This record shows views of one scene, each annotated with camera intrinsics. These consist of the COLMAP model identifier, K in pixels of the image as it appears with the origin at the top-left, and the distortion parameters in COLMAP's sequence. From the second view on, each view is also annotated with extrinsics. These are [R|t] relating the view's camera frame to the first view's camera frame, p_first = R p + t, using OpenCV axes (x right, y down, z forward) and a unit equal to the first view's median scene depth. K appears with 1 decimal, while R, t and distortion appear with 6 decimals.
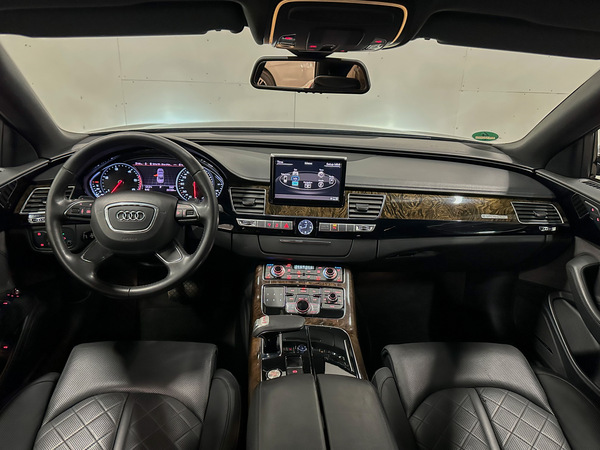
lens RADIAL K [[454.4, 0, 300.0], [0, 454.4, 225.0], [0, 0, 1]] dist [0.138738, -0.233825]
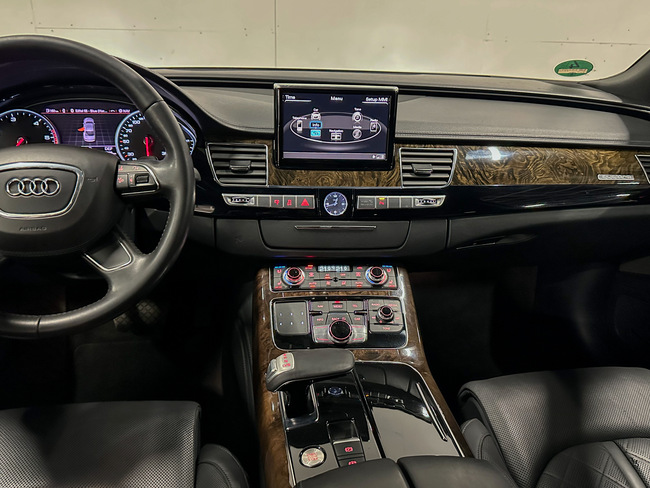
lens RADIAL K [[529.0, 0, 325.0], [0, 529.0, 244.0], [0, 0, 1]] dist [0.181312, -0.398553]
pose [[0.994857, -0.044349, 0.091065, -0.070243], [0.041109, 0.998464, 0.037149, 0.031842], [-0.092573, -0.033214, 0.995152, 0.277157]]
